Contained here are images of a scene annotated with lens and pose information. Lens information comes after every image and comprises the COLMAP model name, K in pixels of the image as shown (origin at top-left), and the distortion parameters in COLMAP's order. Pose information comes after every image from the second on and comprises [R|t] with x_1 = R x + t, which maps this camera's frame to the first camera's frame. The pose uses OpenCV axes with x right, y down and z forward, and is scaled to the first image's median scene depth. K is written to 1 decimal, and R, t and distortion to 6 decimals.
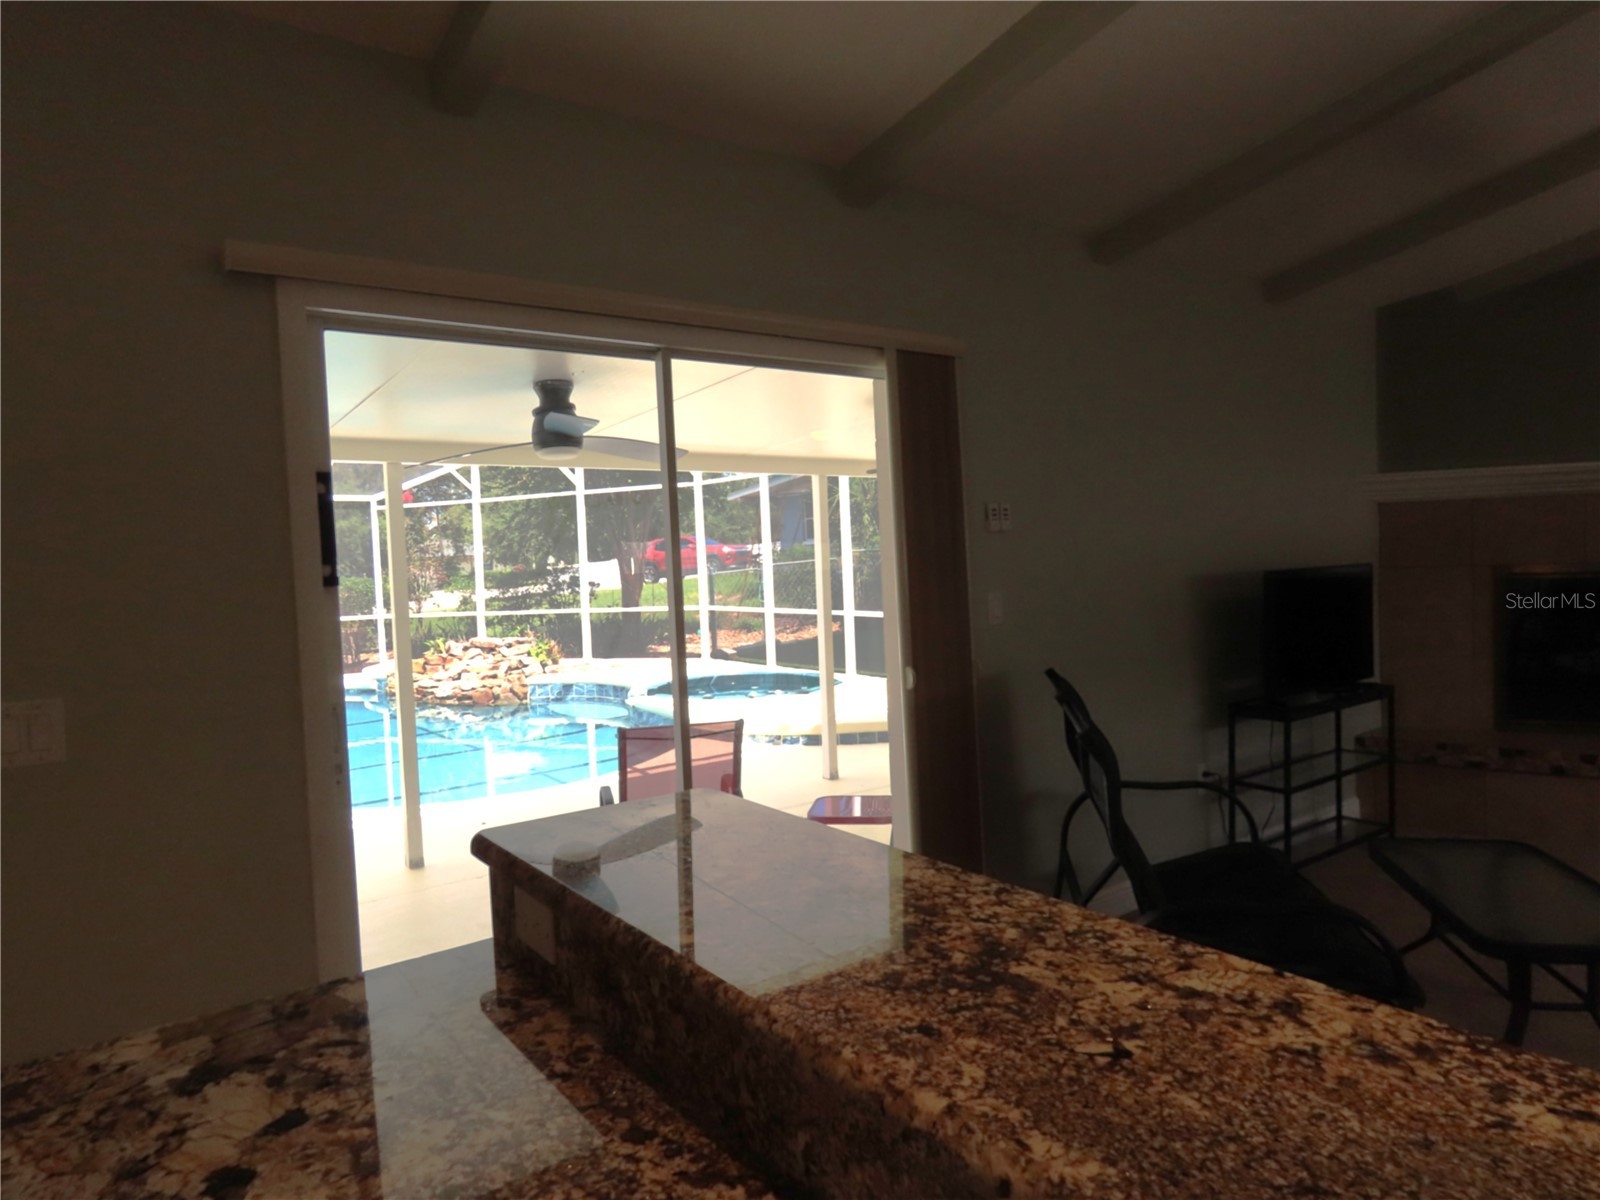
lens RADIAL K [[1005.2, 0, 798.0], [0, 1005.2, 608.3], [0, 0, 1]] dist [-0.005694, 0.003747]
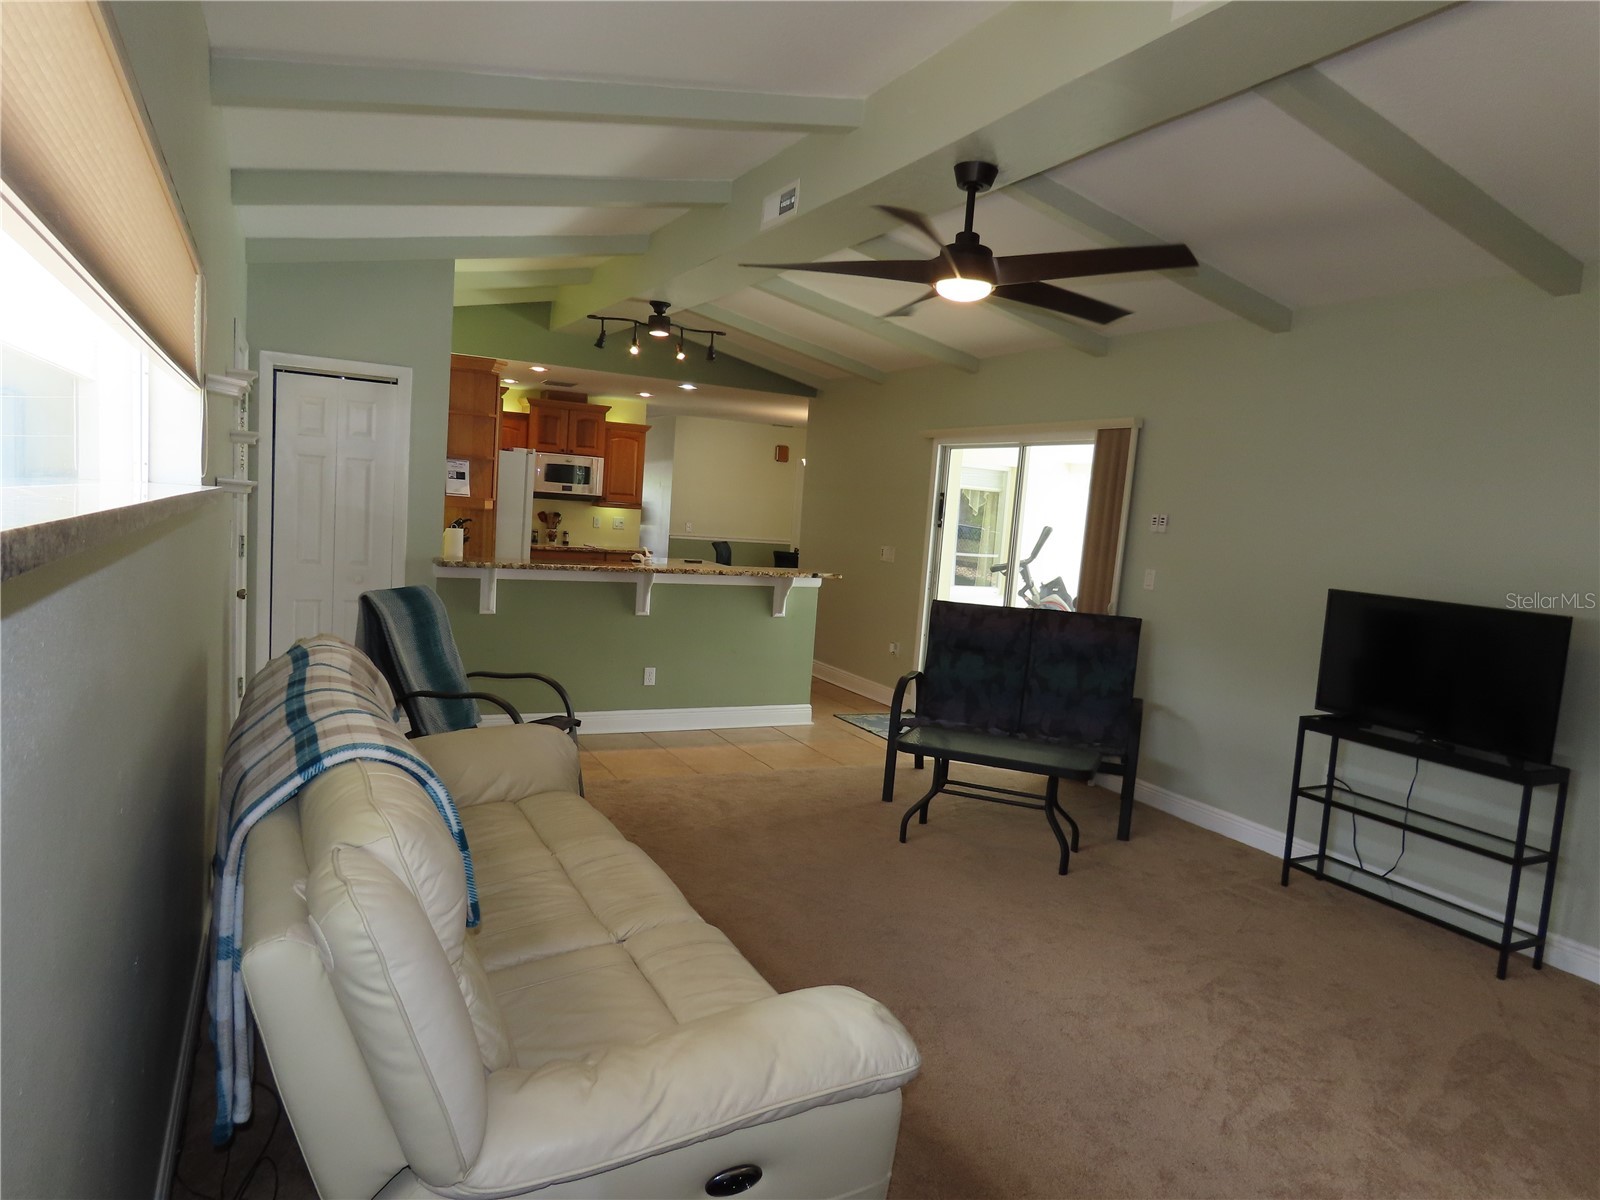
lens RADIAL K [[1007.5, 0, 803.5], [0, 1007.5, 602.8], [0, 0, 1]] dist [-0.014736, 0.006805]
pose [[-0.162611, 0.121478, -0.979184, 1.553378], [-0.118301, 0.982833, 0.141577, -0.104787], [0.979573, 0.138861, -0.145449, 0.586461]]
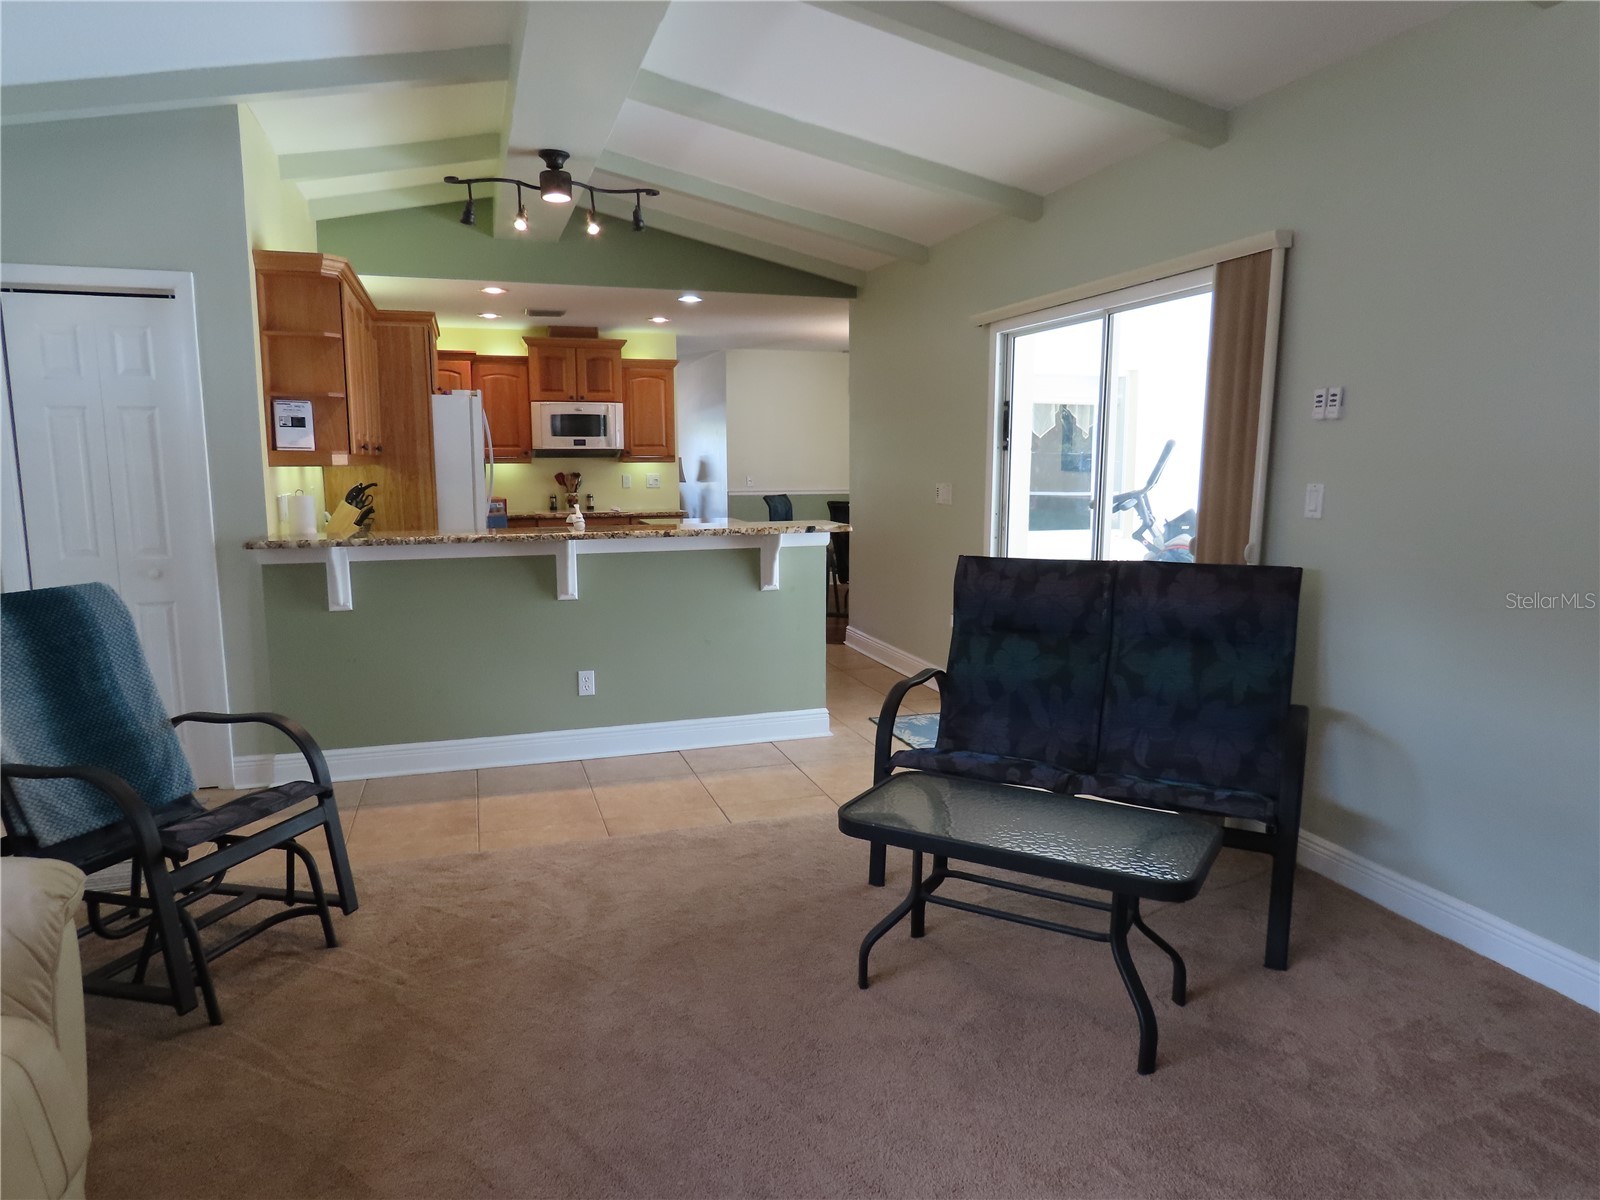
lens RADIAL K [[1007.5, 0, 803.3], [0, 1007.5, 598.8], [0, 0, 1]] dist [-0.014736, 0.006805]
pose [[-0.310060, 0.170331, -0.935334, 1.046846], [-0.037902, 0.980823, 0.191179, -0.061103], [0.949961, 0.094728, -0.297658, 0.698172]]
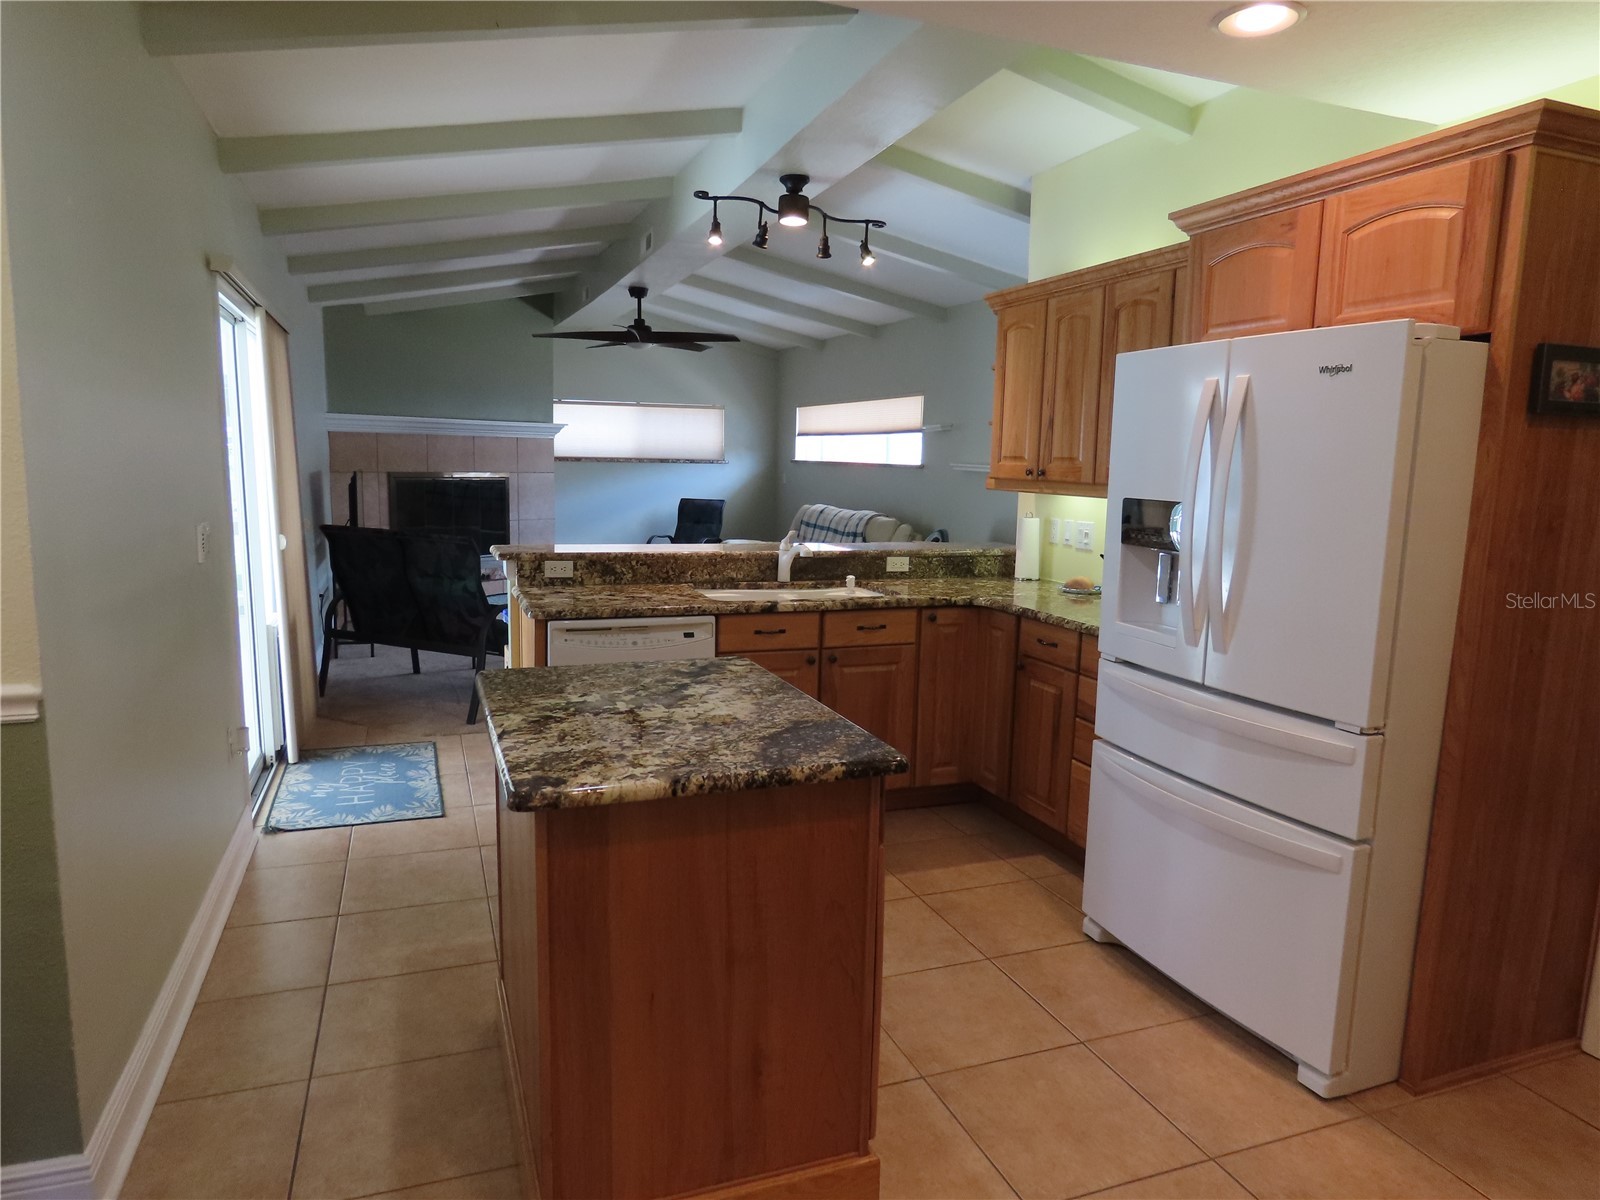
lens RADIAL K [[1007.5, 0, 799.5], [0, 1007.5, 598.3], [0, 0, 1]] dist [-0.014736, 0.006805]
pose [[0.269120, -0.091970, 0.958705, -0.968653], [0.020642, 0.995752, 0.089729, 0.039675], [-0.962885, -0.004359, 0.269876, -0.193084]]
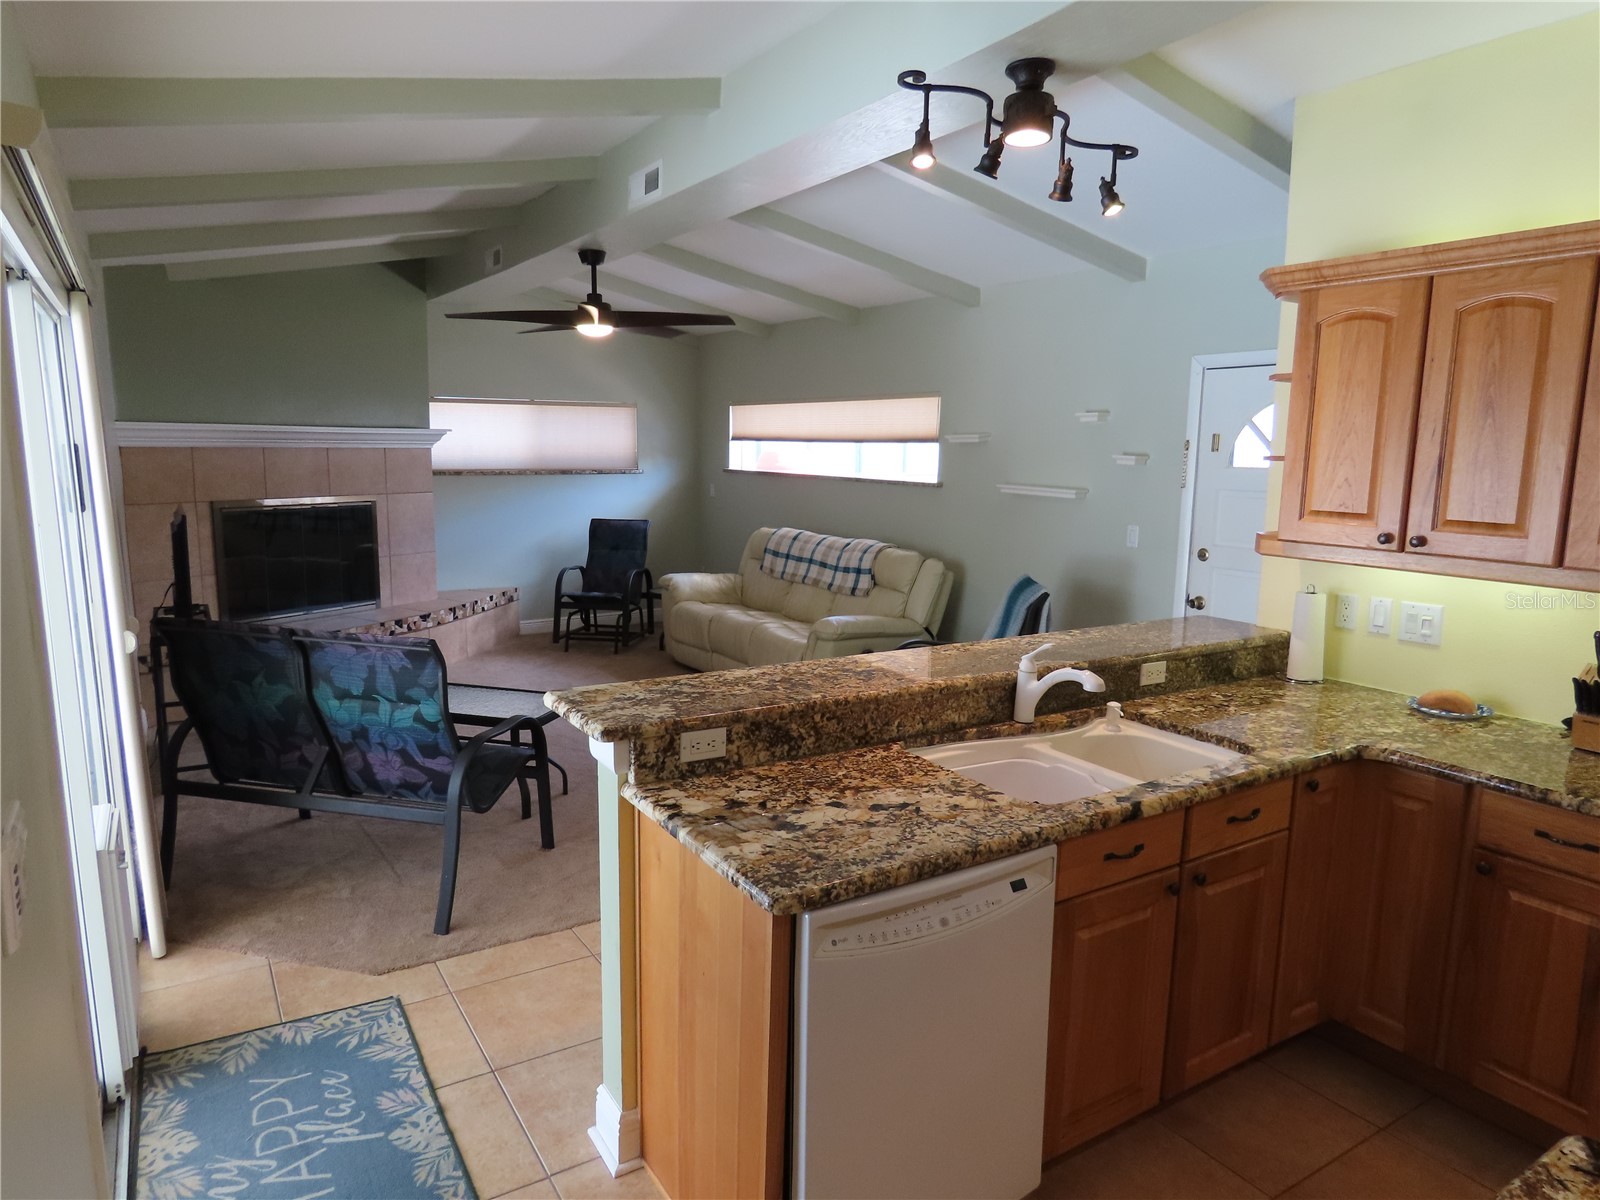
lens RADIAL K [[1007.5, 0, 801.5], [0, 1007.5, 599.9], [0, 0, 1]] dist [-0.014736, 0.006805]
pose [[0.072261, -0.116387, 0.990572, -0.608790], [0.036990, 0.992798, 0.113951, -0.043428], [-0.996700, 0.028407, 0.076046, 0.205539]]
